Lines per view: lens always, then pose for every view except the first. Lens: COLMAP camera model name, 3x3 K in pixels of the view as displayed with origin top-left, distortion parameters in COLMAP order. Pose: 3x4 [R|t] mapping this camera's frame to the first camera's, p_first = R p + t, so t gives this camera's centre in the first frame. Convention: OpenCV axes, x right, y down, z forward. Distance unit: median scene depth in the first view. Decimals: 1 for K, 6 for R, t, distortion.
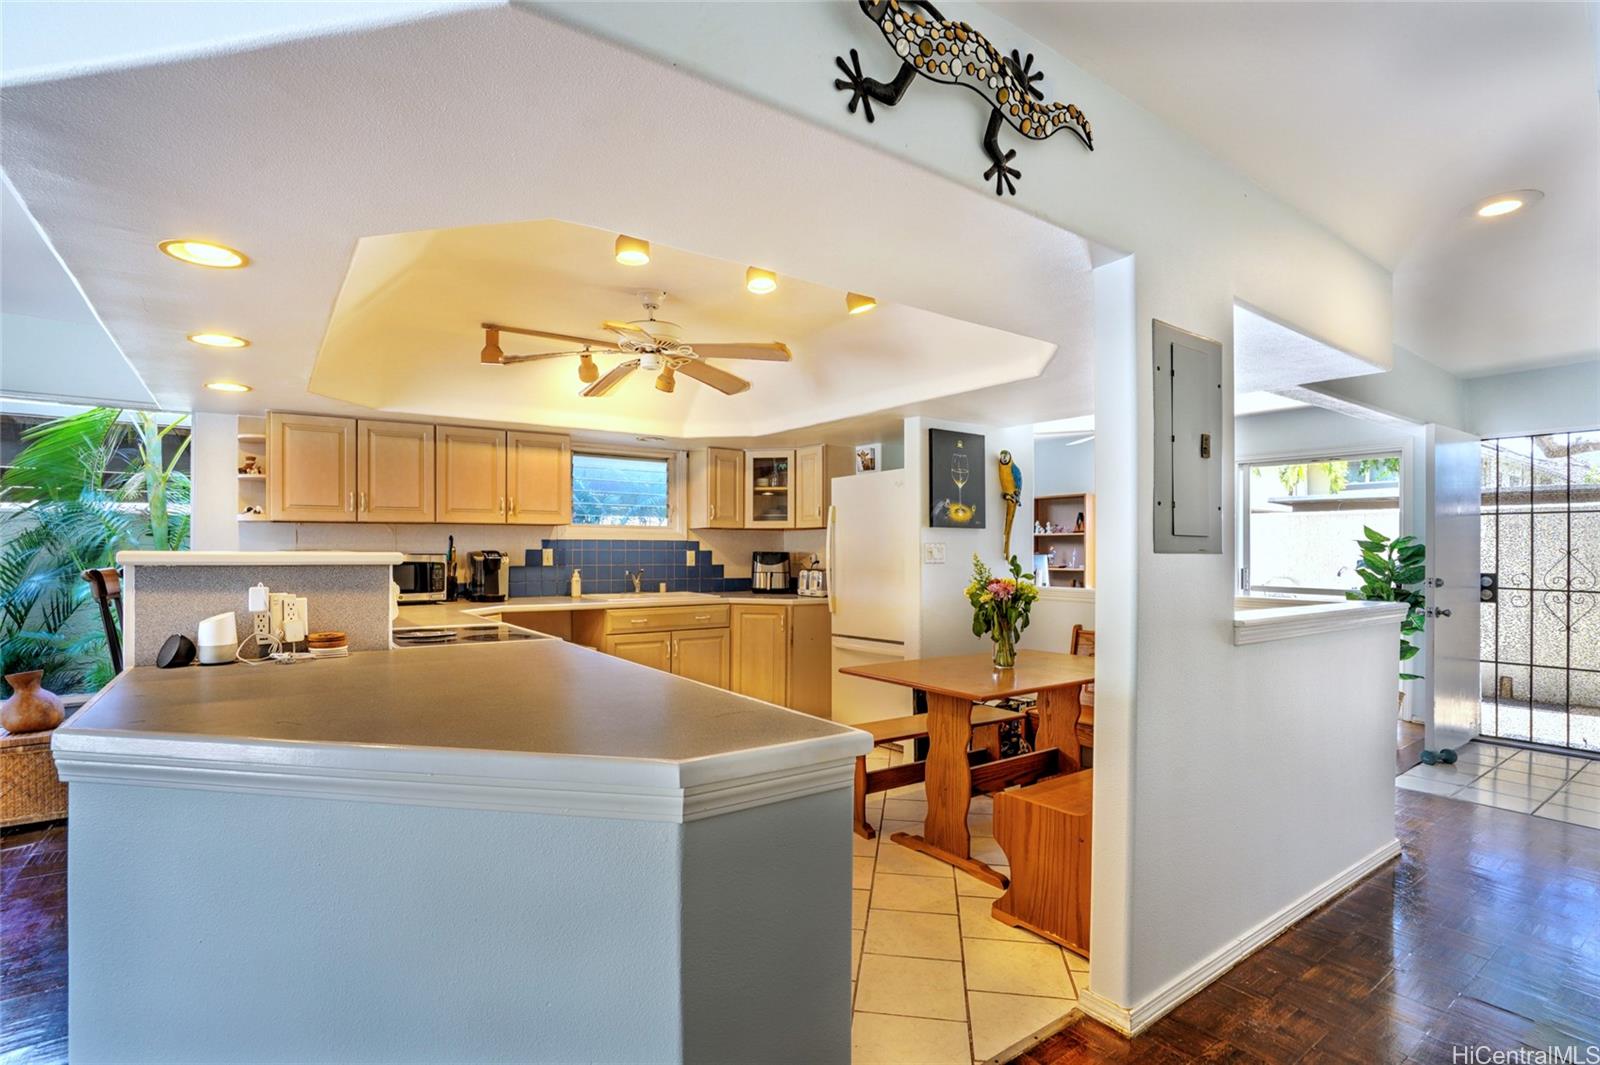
lens RADIAL K [[771.0, 0, 793.7], [0, 771.0, 547.3], [0, 0, 1]] dist [-0.057065, 0.027458]
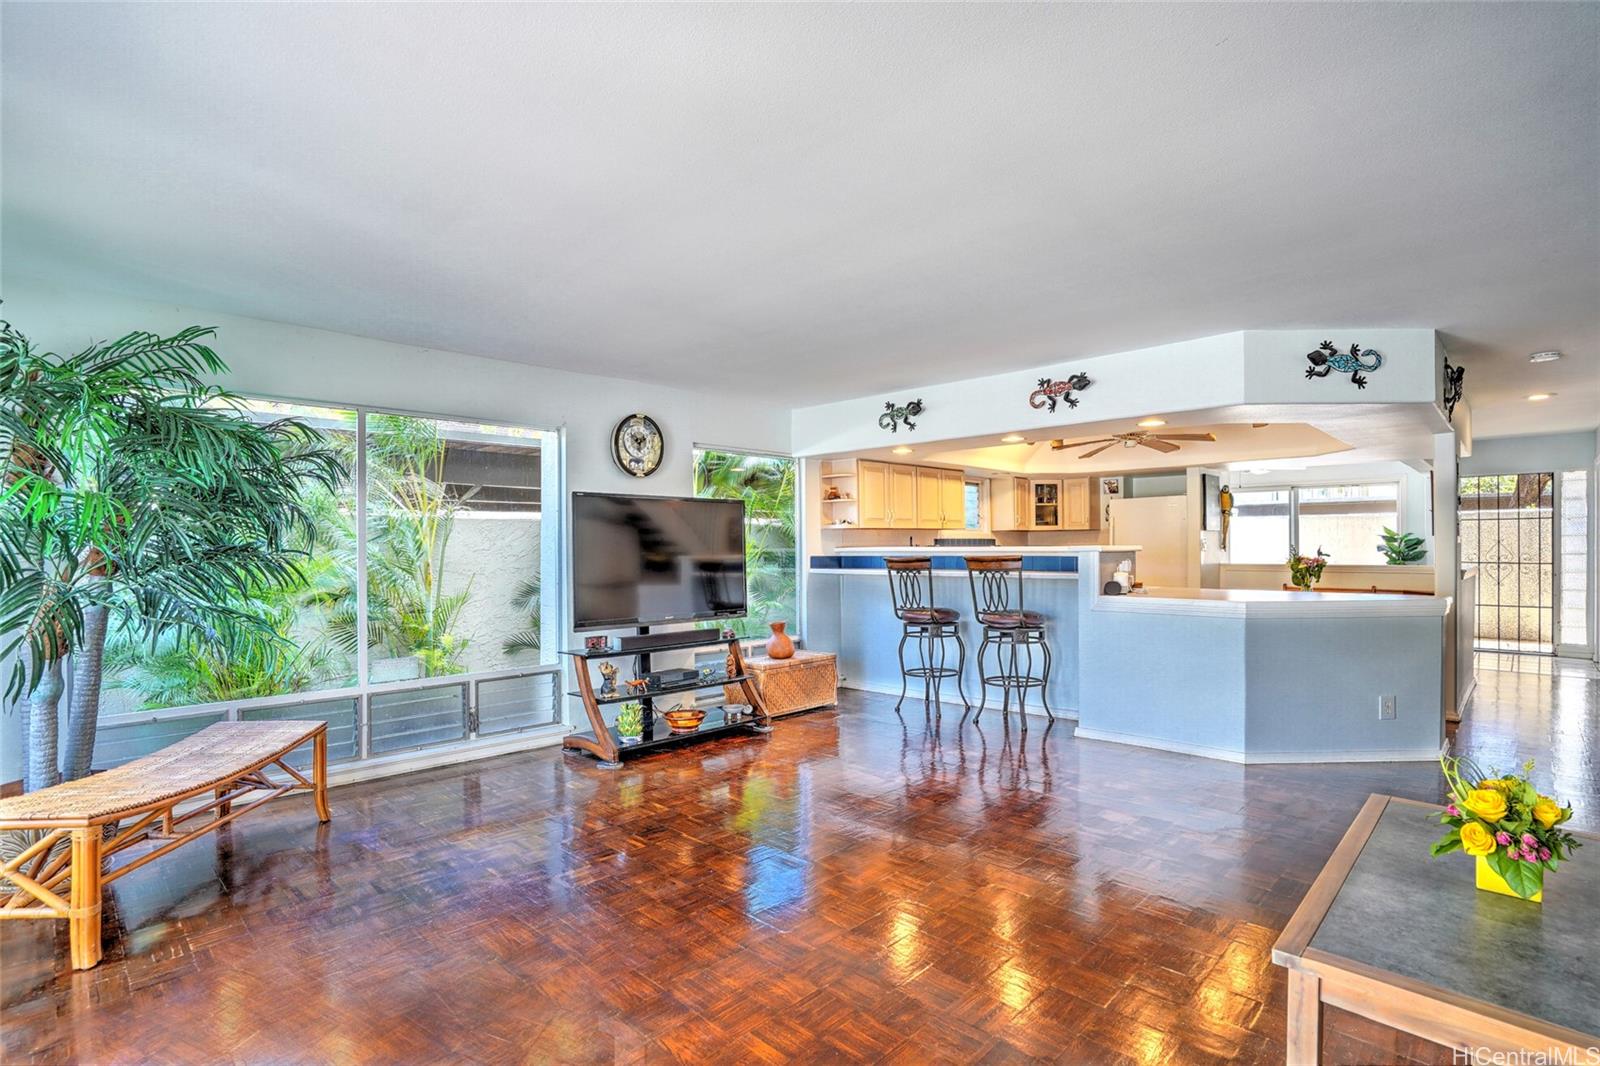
lens RADIAL K [[771.0, 0, 793.7], [0, 771.0, 547.8], [0, 0, 1]] dist [-0.057065, 0.027458]
pose [[0.987450, -0.009025, 0.157671, -0.857557], [0.008250, 0.999950, 0.005570, -0.002362], [-0.157713, -0.004199, 0.987476, -0.479721]]
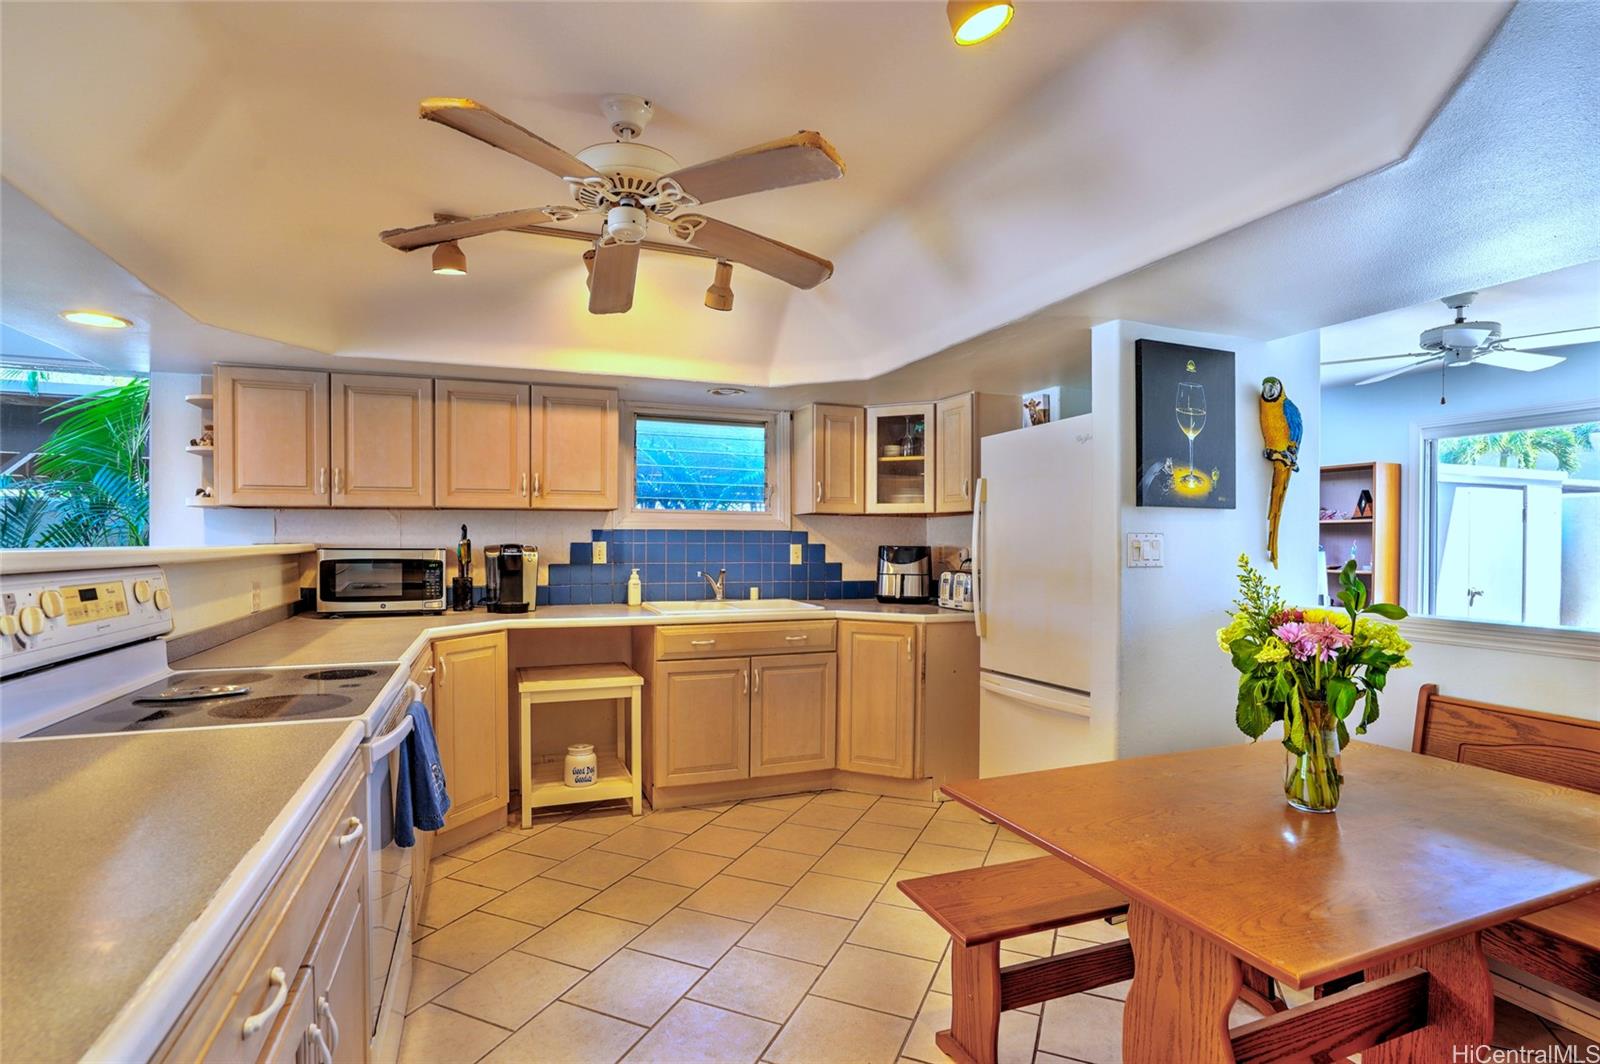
lens RADIAL K [[771.0, 0, 793.7], [0, 771.0, 546.8], [0, 0, 1]] dist [-0.057065, 0.027458]
pose [[0.970549, 0.002623, -0.240889, 0.051917], [-0.000185, 0.999949, 0.010140, -0.000769], [0.240903, -0.009797, 0.970500, 0.306596]]
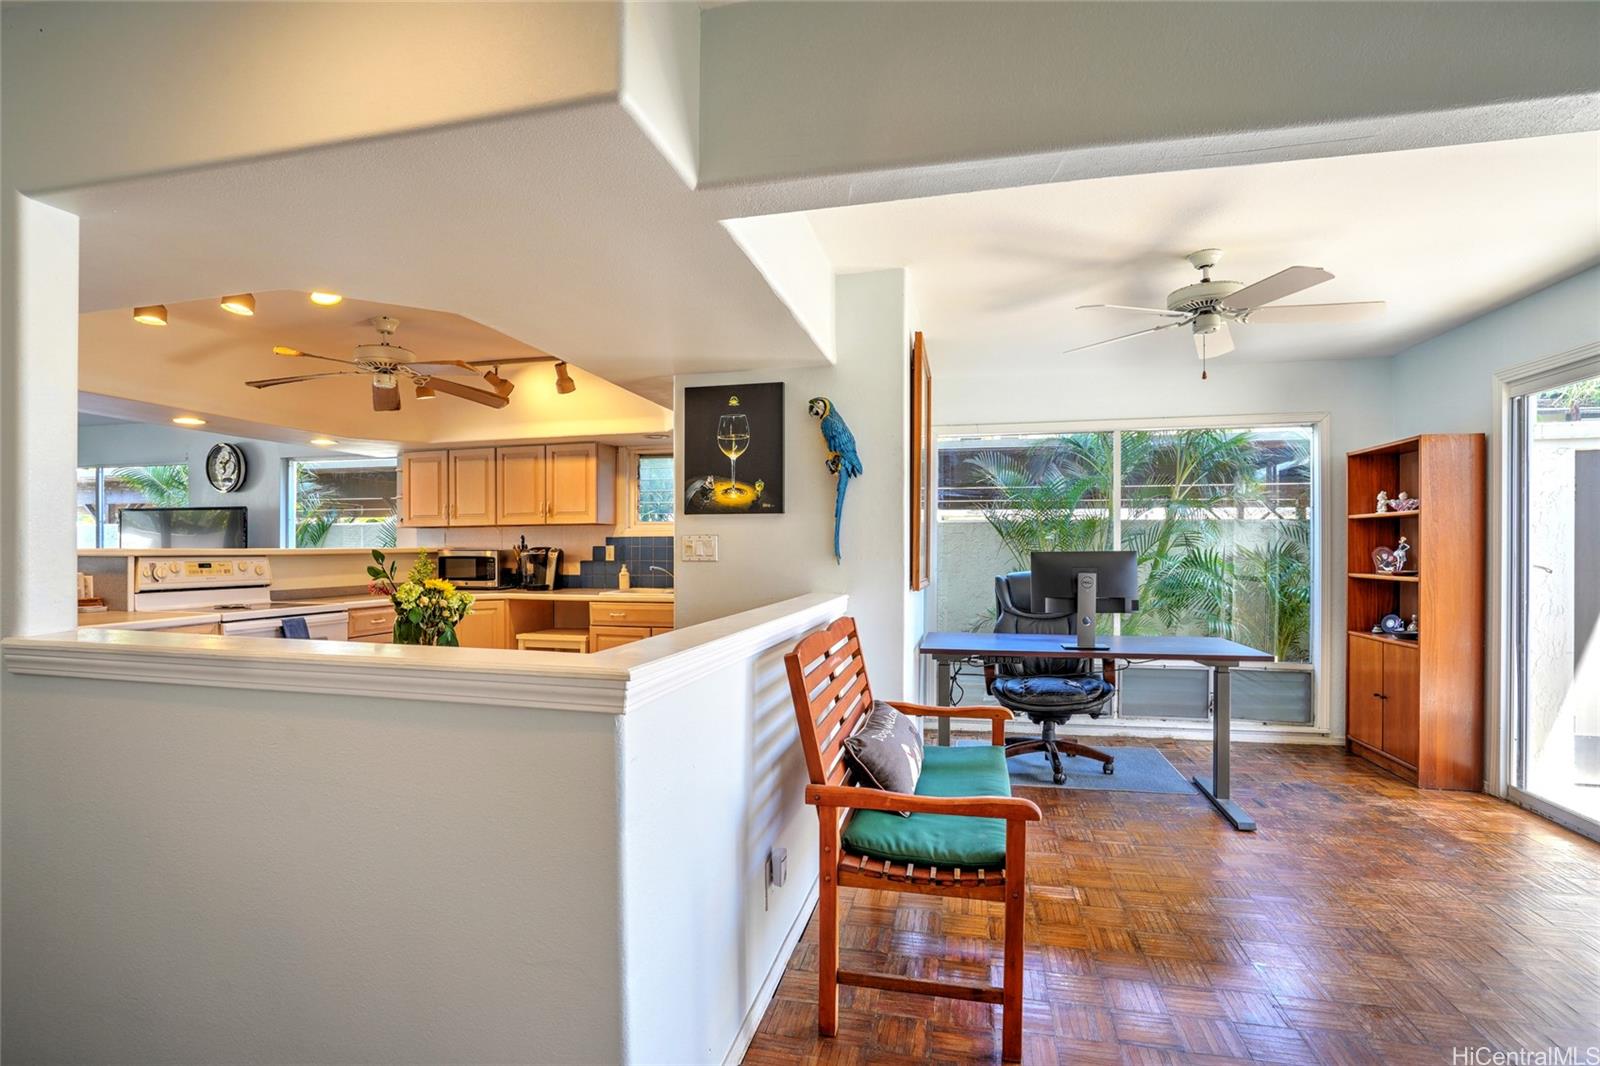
lens RADIAL K [[771.0, 0, 793.7], [0, 771.0, 547.8], [0, 0, 1]] dist [-0.057065, 0.027458]
pose [[0.655172, -0.004452, -0.755467, 0.701531], [0.007084, 0.999975, 0.000250, 0.006853], [0.755447, -0.005516, 0.655187, 0.476780]]
